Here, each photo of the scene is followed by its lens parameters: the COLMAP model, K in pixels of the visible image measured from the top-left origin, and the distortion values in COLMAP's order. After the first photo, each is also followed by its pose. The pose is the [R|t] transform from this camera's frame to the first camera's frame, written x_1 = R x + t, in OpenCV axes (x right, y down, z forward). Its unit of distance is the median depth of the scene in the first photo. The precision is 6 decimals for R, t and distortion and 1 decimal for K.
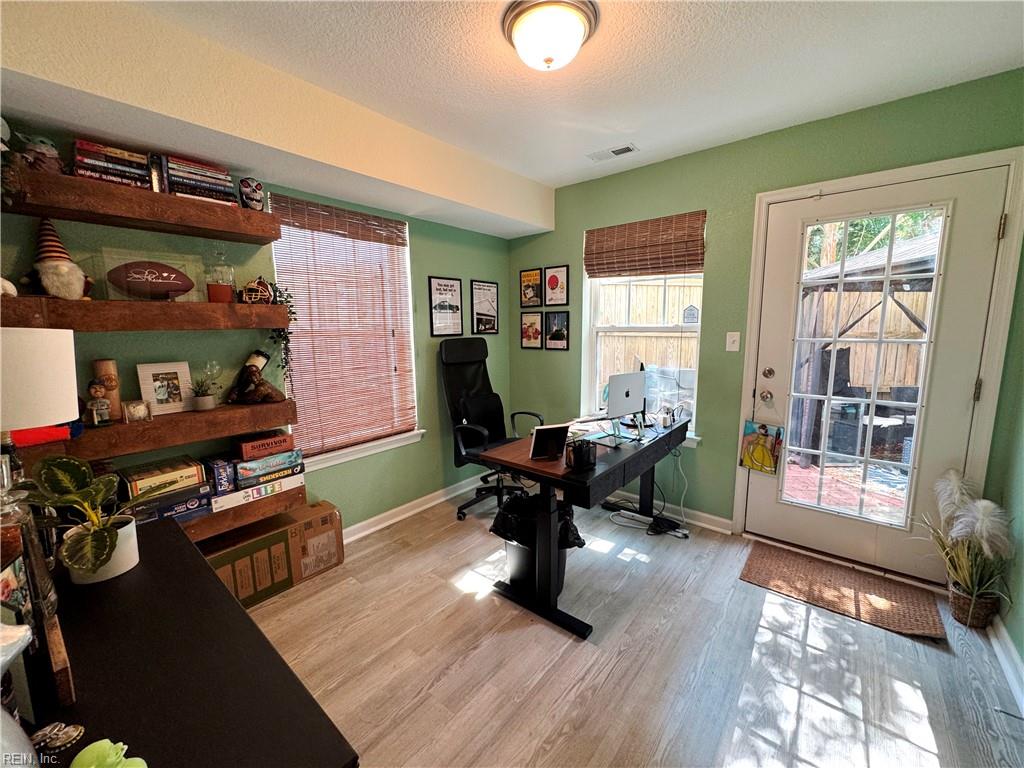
lens RADIAL K [[408.7, 0, 512.1], [0, 408.7, 382.5], [0, 0, 1]] dist [-0.003194, 0.000620]
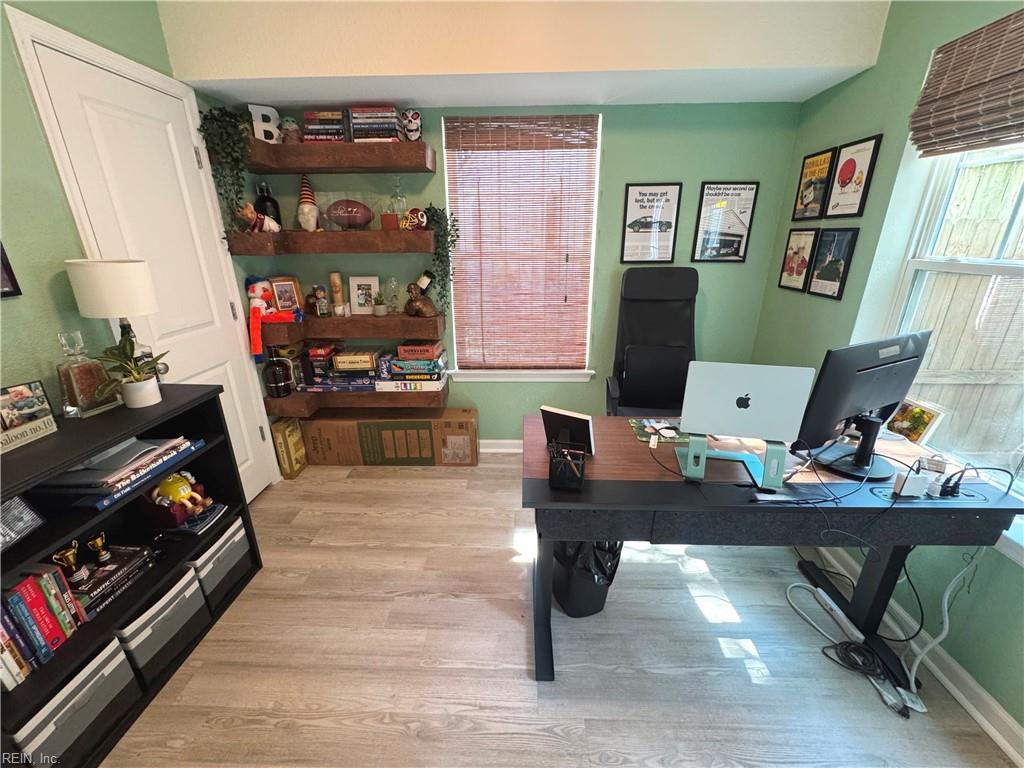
lens RADIAL K [[408.7, 0, 512.1], [0, 408.7, 382.5], [0, 0, 1]] dist [-0.003194, 0.000620]
pose [[0.612944, 0.271916, -0.741864, 0.397316], [-0.111622, 0.959301, 0.259389, -0.083002], [0.782202, -0.076182, 0.618349, 0.357414]]
